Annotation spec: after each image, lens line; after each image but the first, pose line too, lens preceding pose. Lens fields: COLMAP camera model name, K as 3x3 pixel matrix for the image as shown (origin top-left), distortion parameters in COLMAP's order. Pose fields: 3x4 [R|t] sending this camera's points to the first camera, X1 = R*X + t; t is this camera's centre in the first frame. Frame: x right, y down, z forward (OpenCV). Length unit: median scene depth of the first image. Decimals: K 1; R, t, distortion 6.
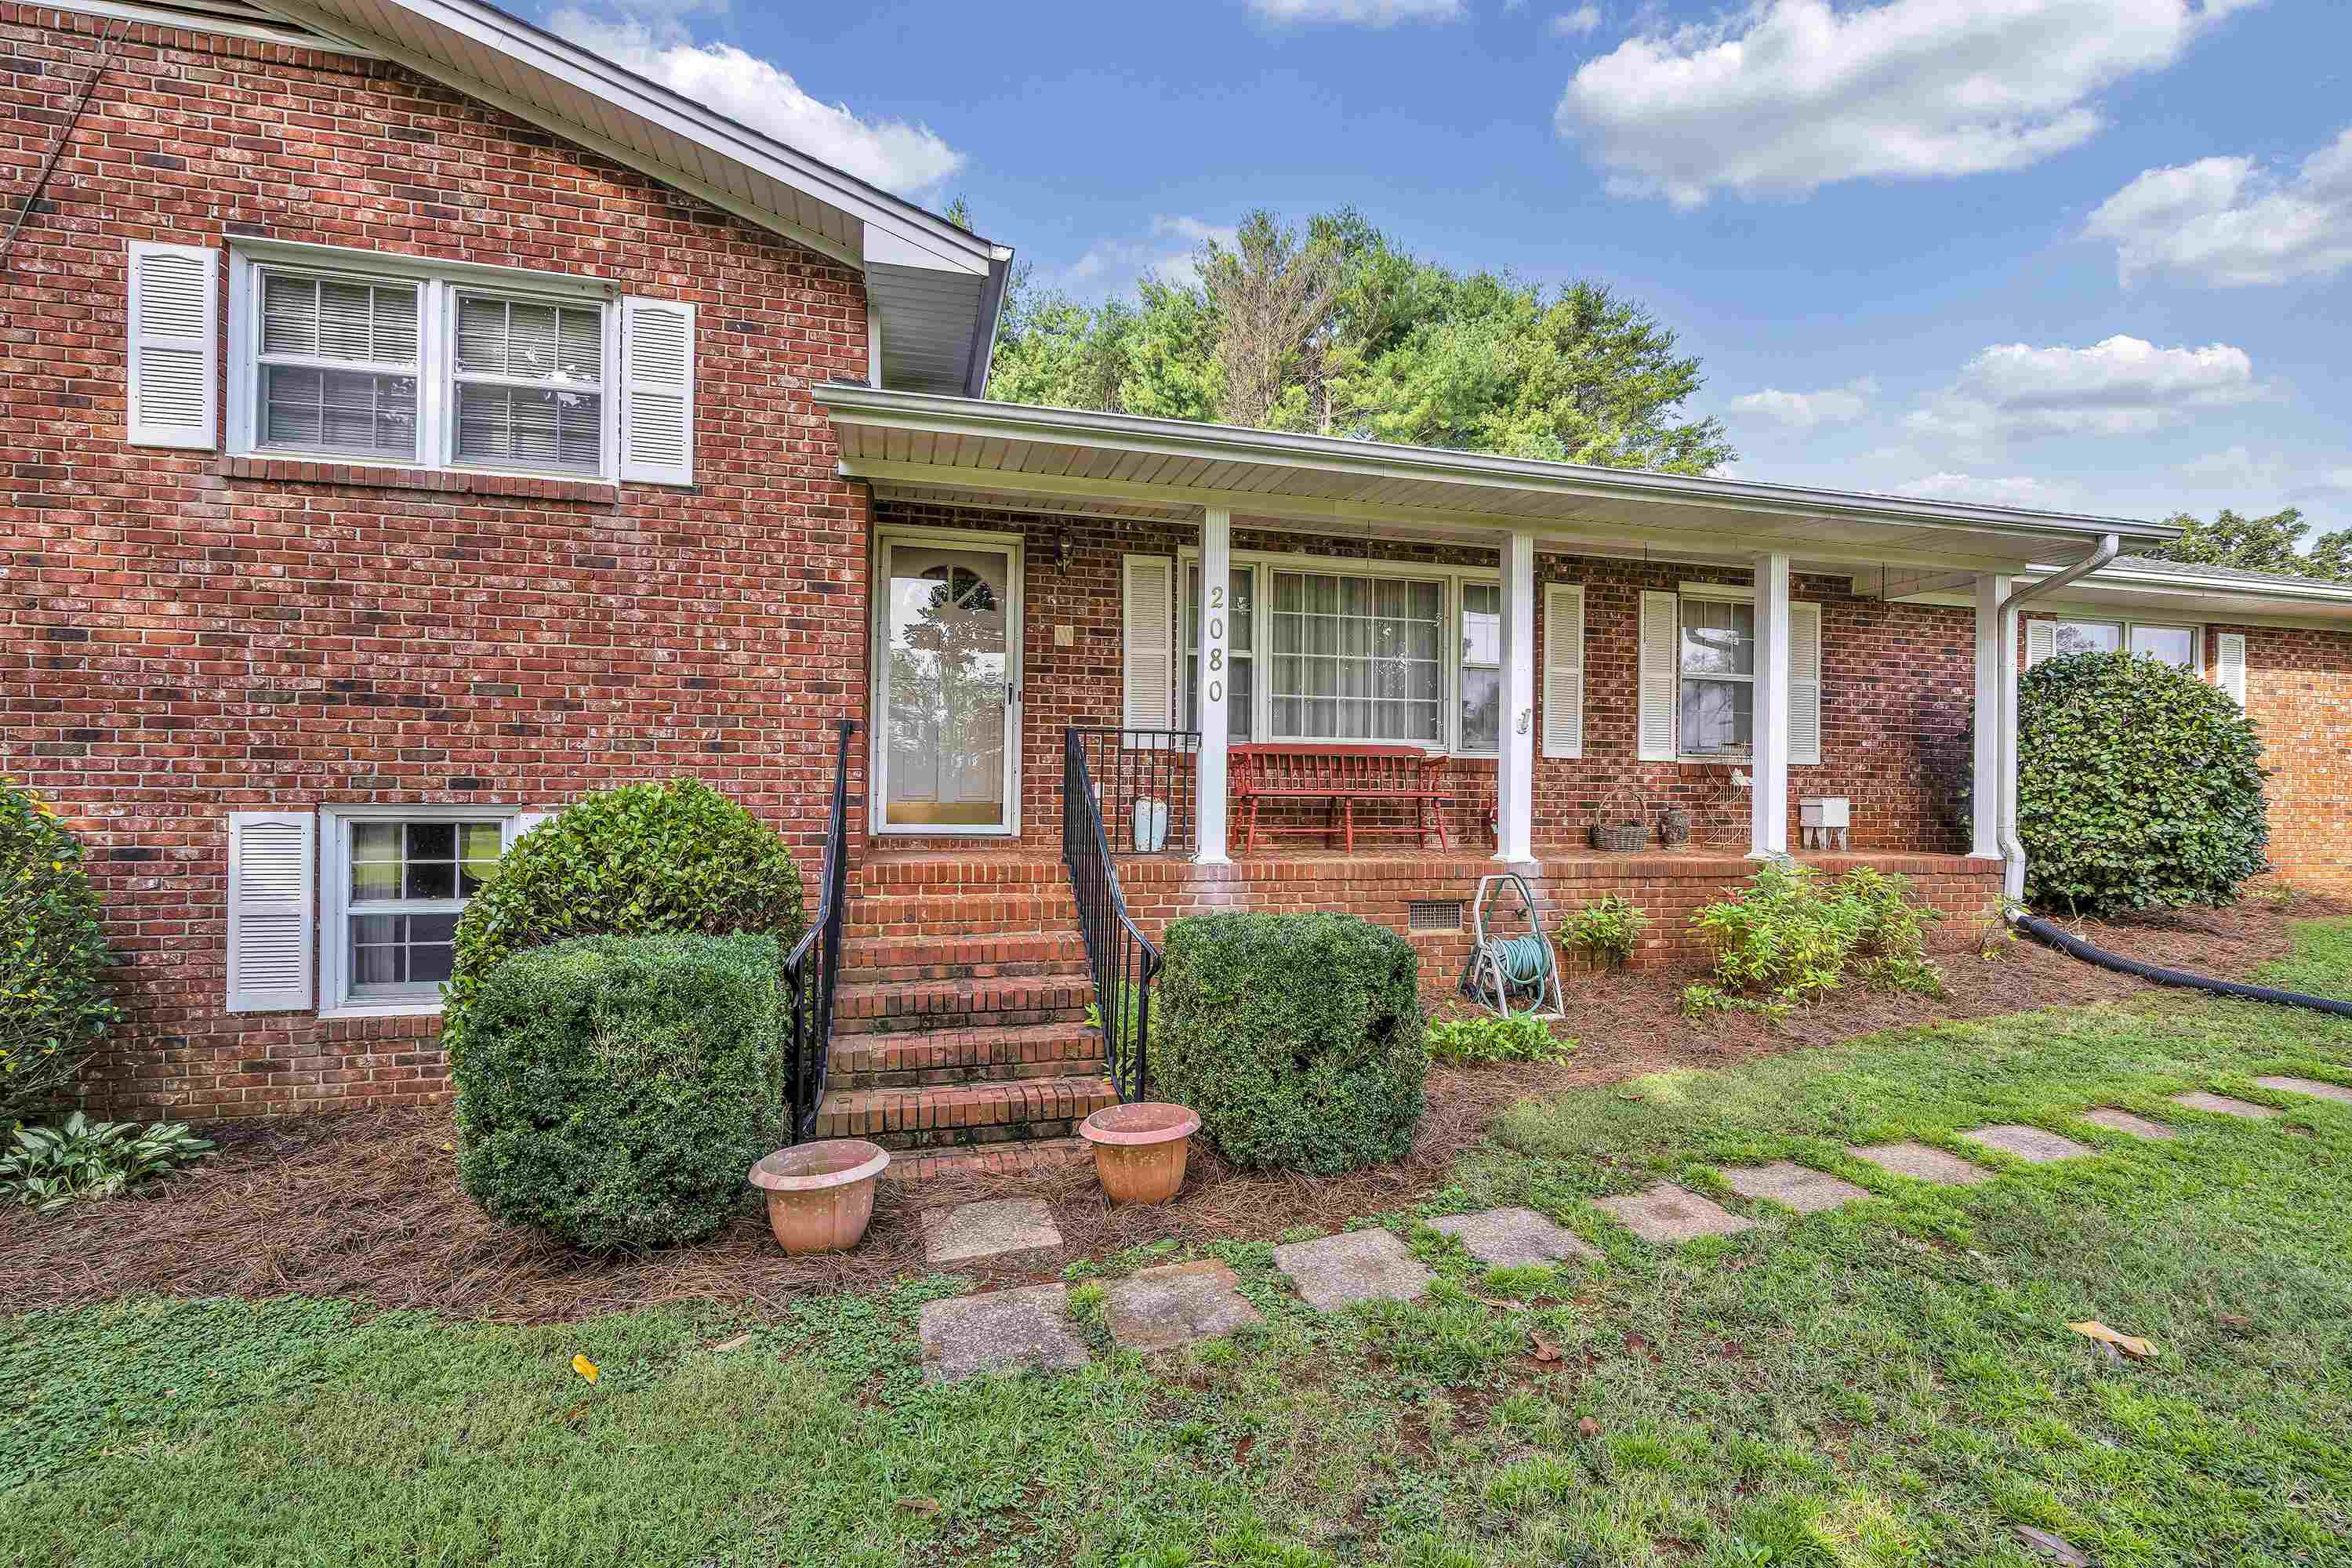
lens RADIAL K [[1051.4, 0, 1178.6], [0, 1051.4, 784.6], [0, 0, 1]] dist [-0.002354, 0.000164]
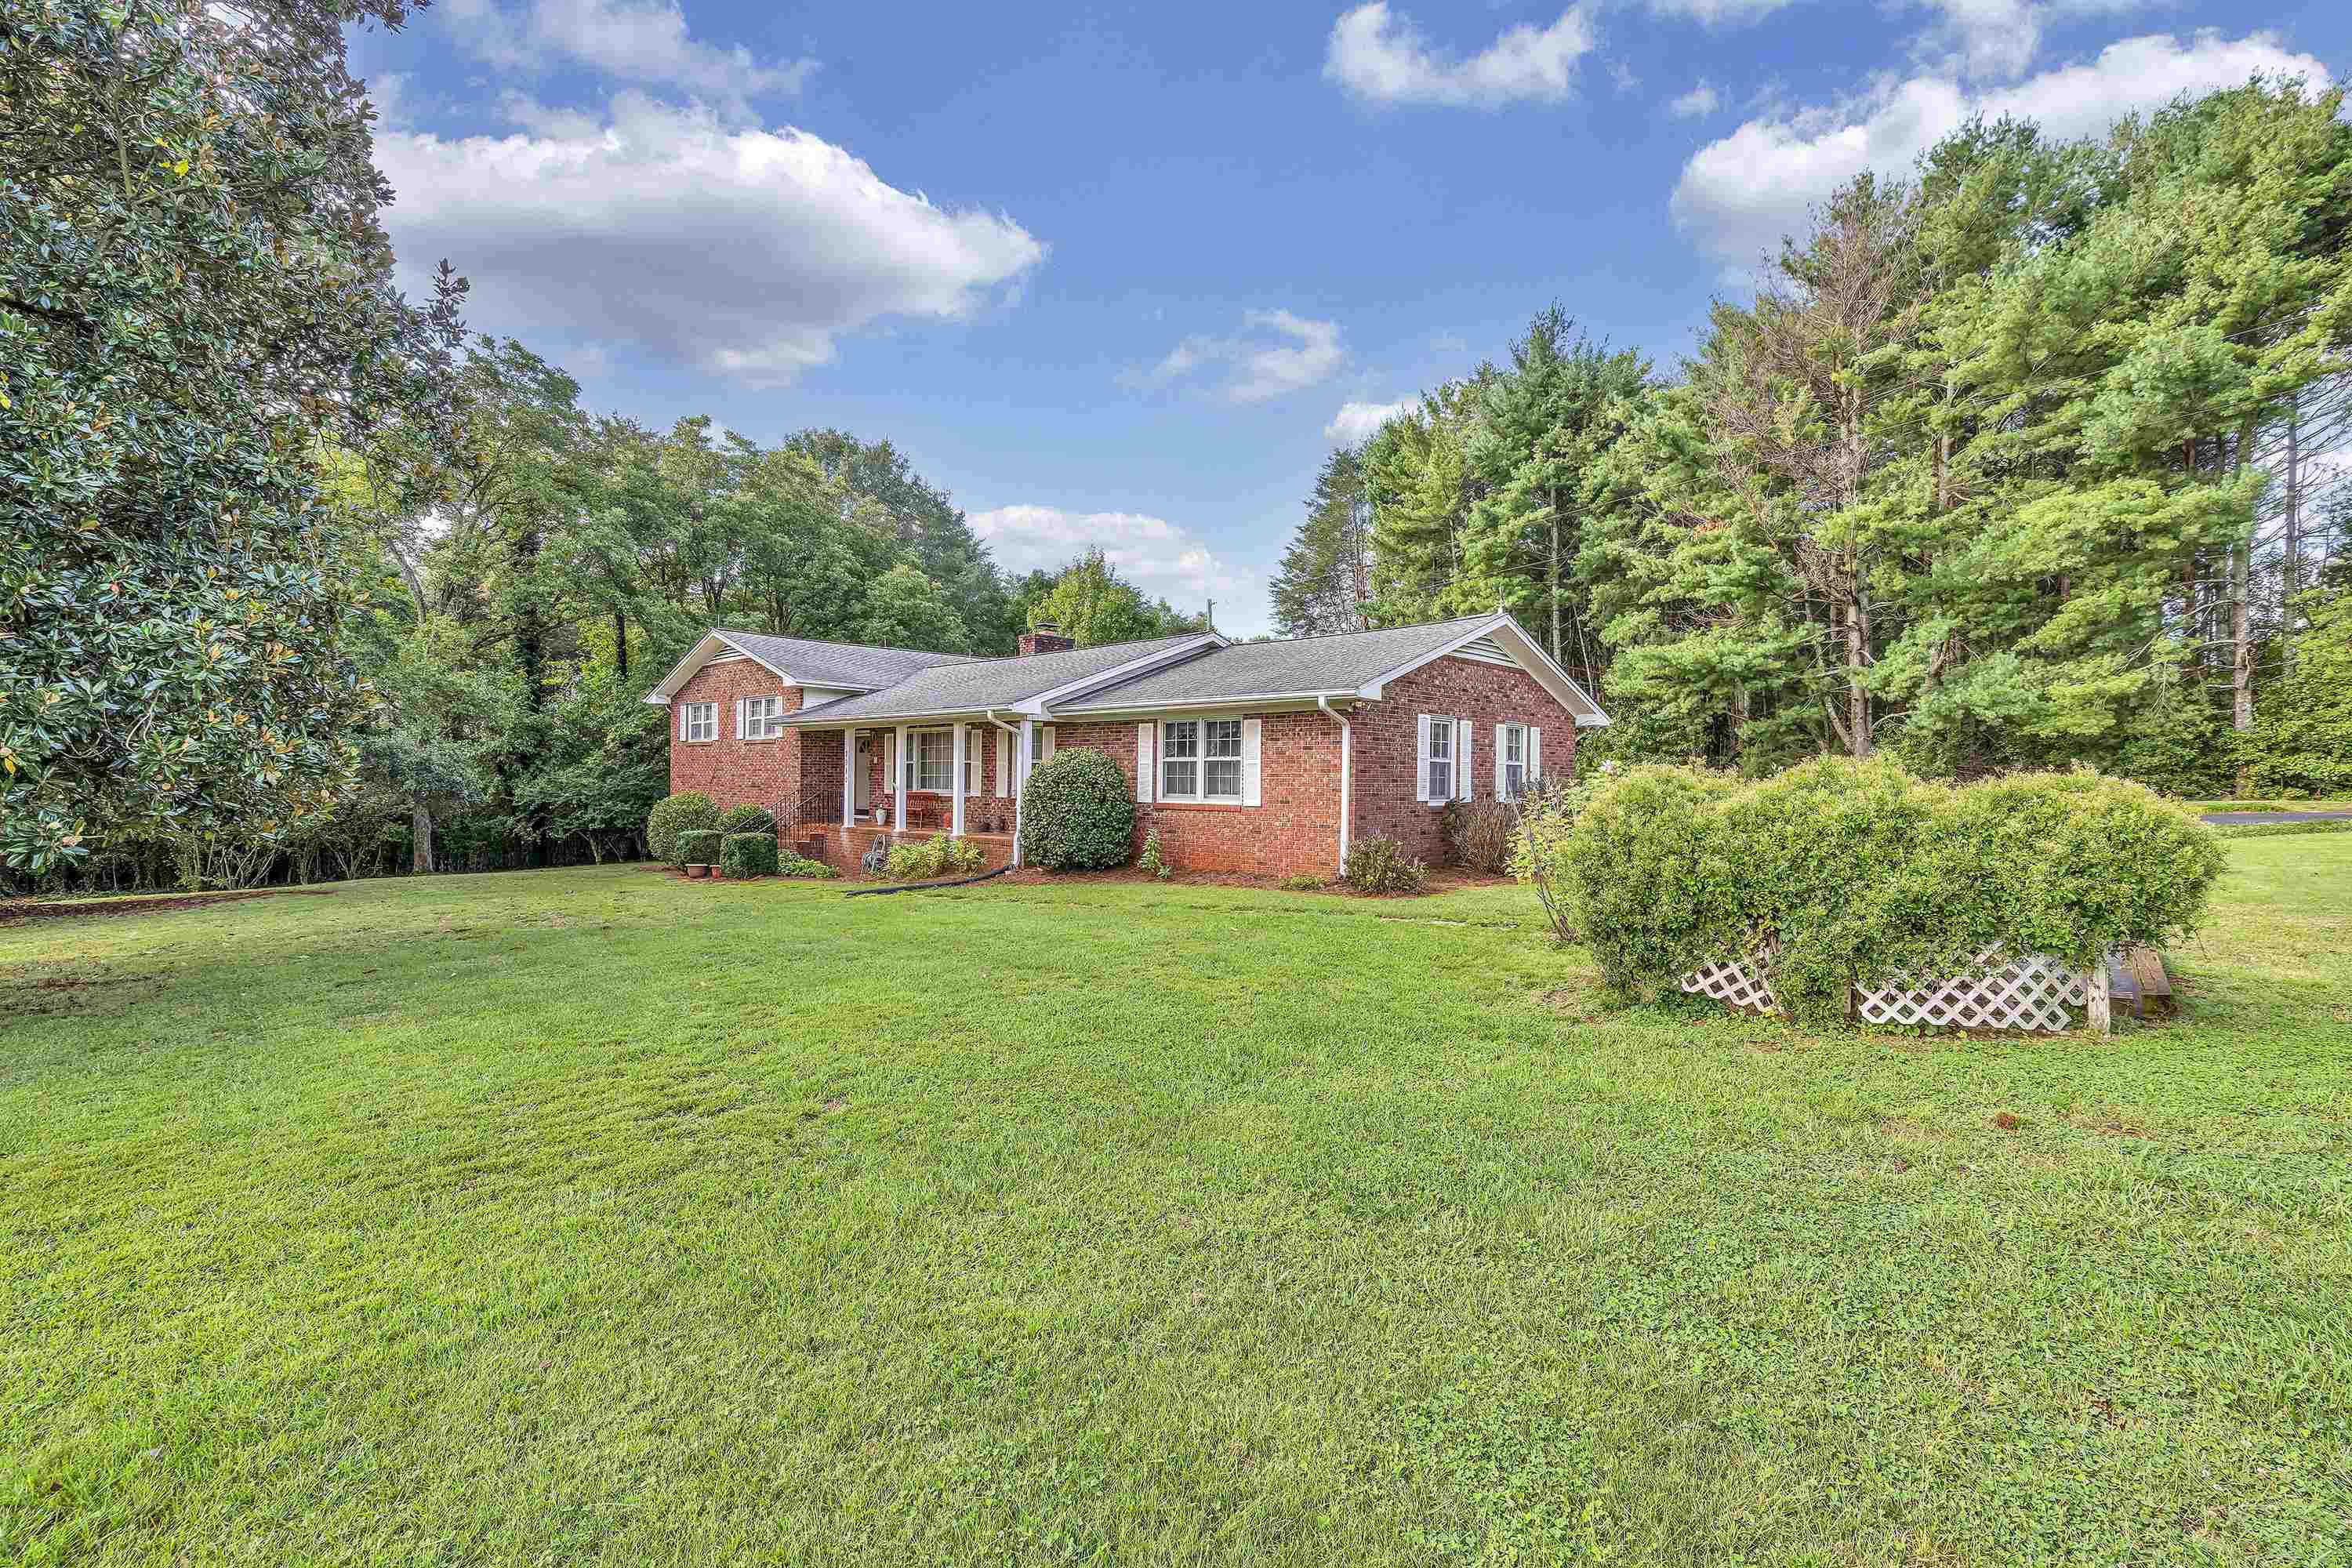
lens RADIAL K [[1050.5, 0, 1181.7], [0, 1050.5, 780.8], [0, 0, 1]] dist [-0.002352, 0.000440]
pose [[0.543467, -0.006641, -0.839404, 3.064901], [0.002659, 0.999977, -0.006189, -0.049472], [0.839426, 0.001132, 0.543472, 0.001451]]
